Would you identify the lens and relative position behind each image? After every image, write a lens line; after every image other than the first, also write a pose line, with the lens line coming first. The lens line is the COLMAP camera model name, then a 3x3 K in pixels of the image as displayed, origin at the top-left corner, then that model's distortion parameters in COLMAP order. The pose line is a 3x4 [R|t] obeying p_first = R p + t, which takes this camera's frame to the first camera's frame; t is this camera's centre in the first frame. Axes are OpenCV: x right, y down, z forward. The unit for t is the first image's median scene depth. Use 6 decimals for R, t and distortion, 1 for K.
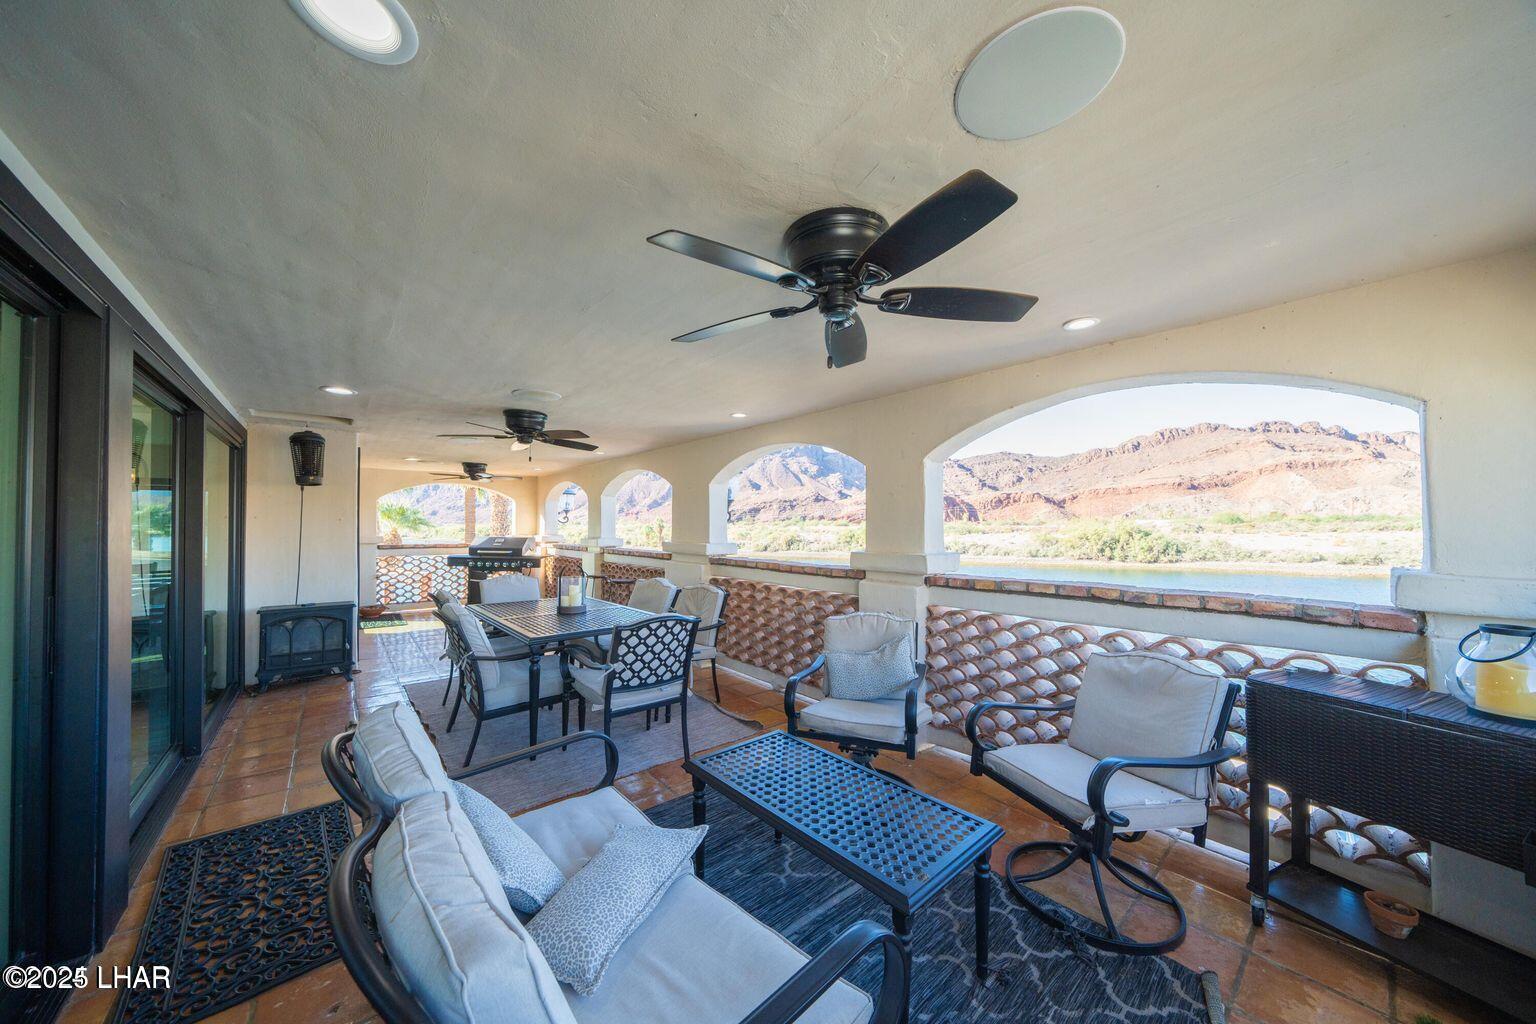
lens RADIAL K [[524.3, 0, 767.3], [0, 524.3, 517.1], [0, 0, 1]] dist [-0.006405, 0.000588]
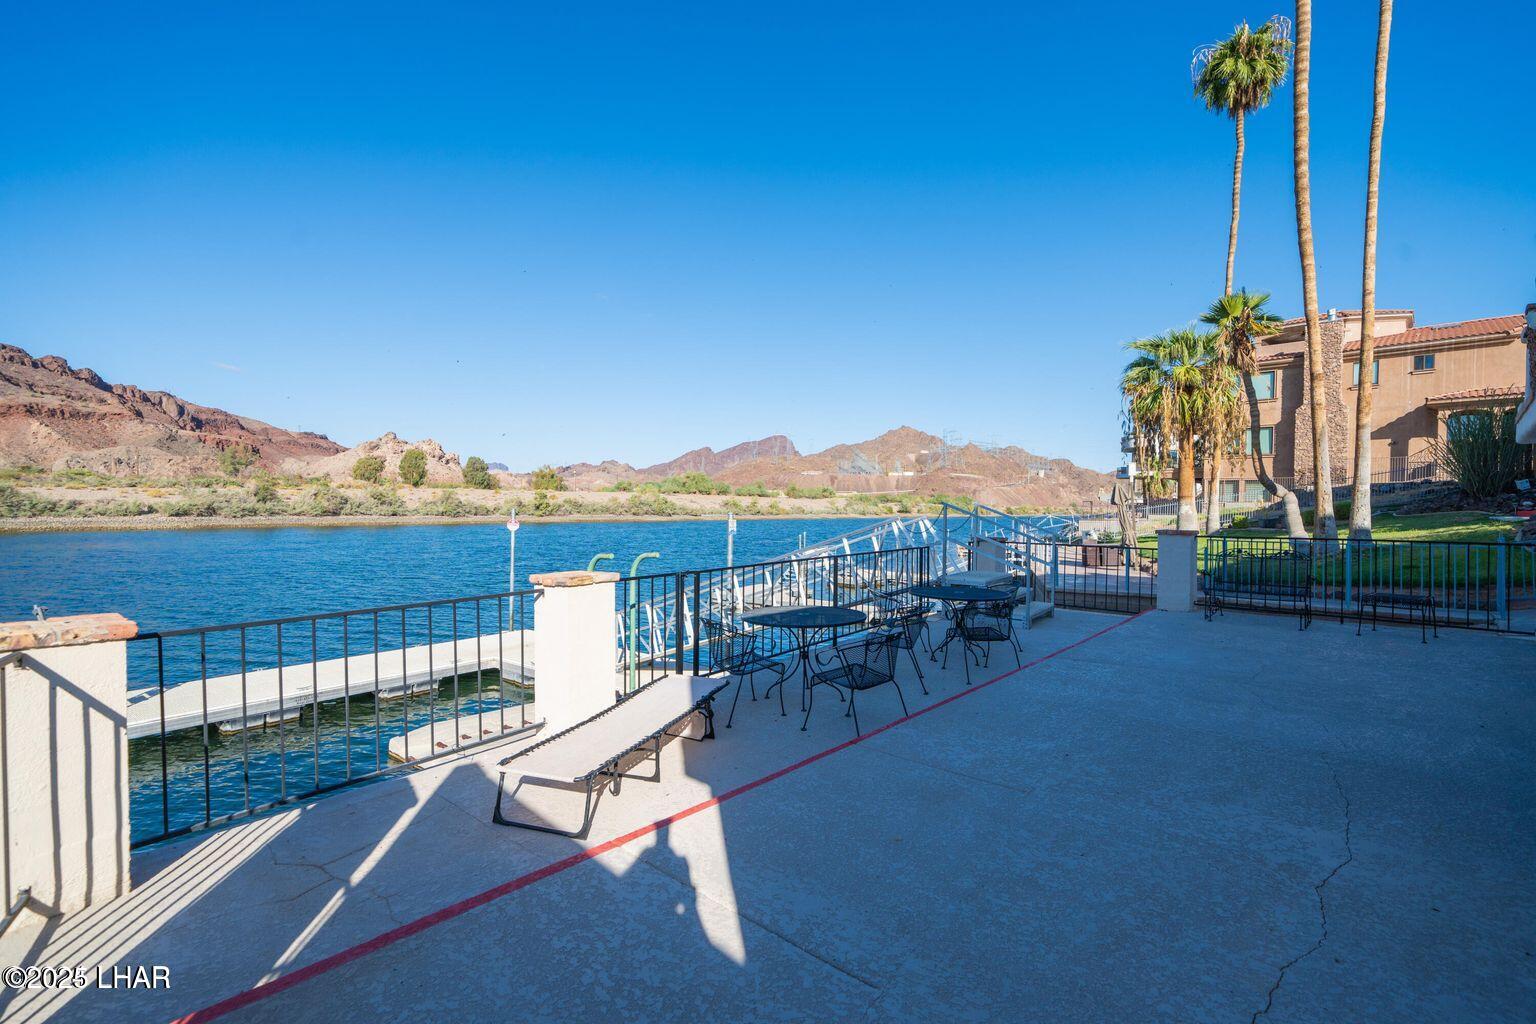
lens RADIAL K [[662.2, 0, 768.4], [0, 662.2, 515.4], [0, 0, 1]] dist [0.009761, -0.000300]
pose [[-0.064959, -0.014588, 0.997781, -0.093972], [-0.025483, 0.999591, 0.012955, 0.492447], [-0.997563, -0.024585, -0.065304, 1.256438]]
